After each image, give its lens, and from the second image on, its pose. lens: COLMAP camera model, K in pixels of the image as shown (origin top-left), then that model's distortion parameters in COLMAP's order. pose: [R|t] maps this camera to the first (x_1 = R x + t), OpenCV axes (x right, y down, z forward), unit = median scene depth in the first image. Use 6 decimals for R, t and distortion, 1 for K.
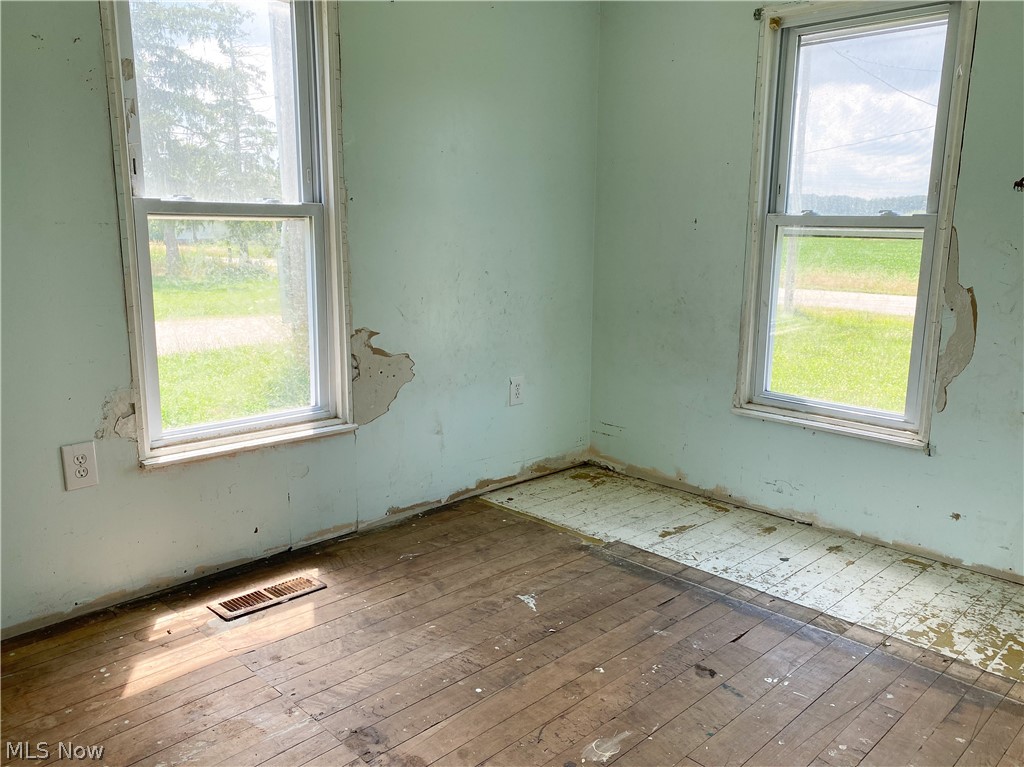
lens RADIAL K [[797.9, 0, 512.0], [0, 797.9, 383.5], [0, 0, 1]] dist [0.078280, -0.092663]
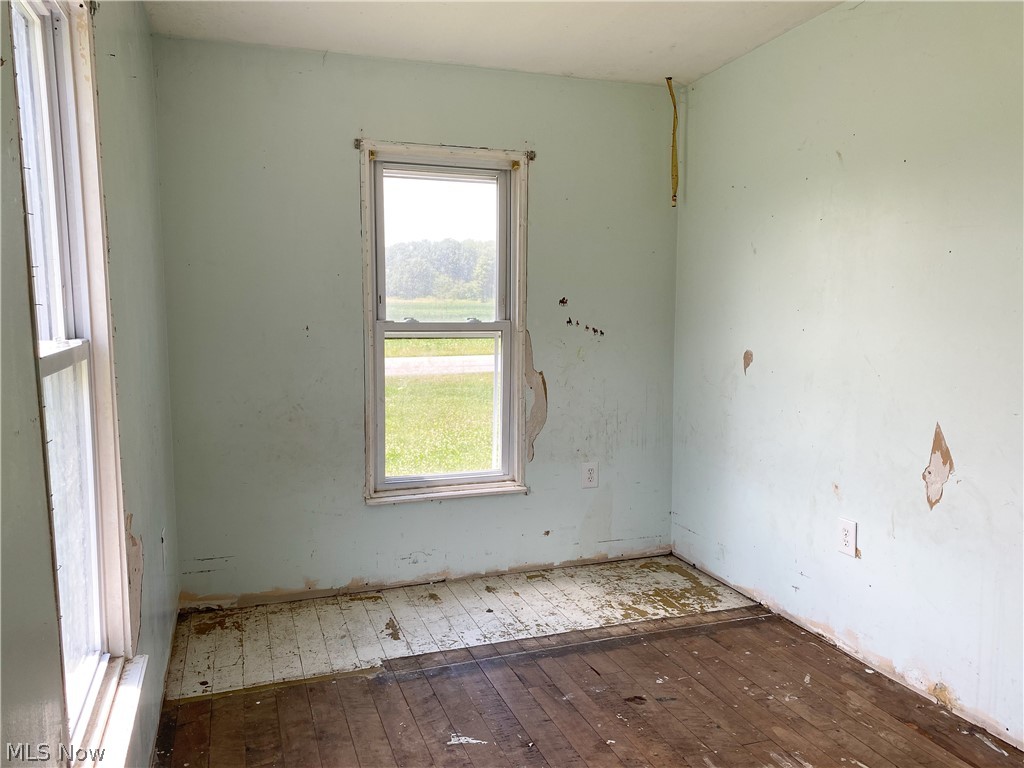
lens RADIAL K [[797.9, 0, 512.0], [0, 797.9, 384.0], [0, 0, 1]] dist [0.078280, -0.092663]
pose [[0.444877, -0.120171, 0.887493, -0.615280], [0.175005, 0.983518, 0.045447, -0.148591], [-0.878326, 0.135097, 0.458575, 0.359646]]
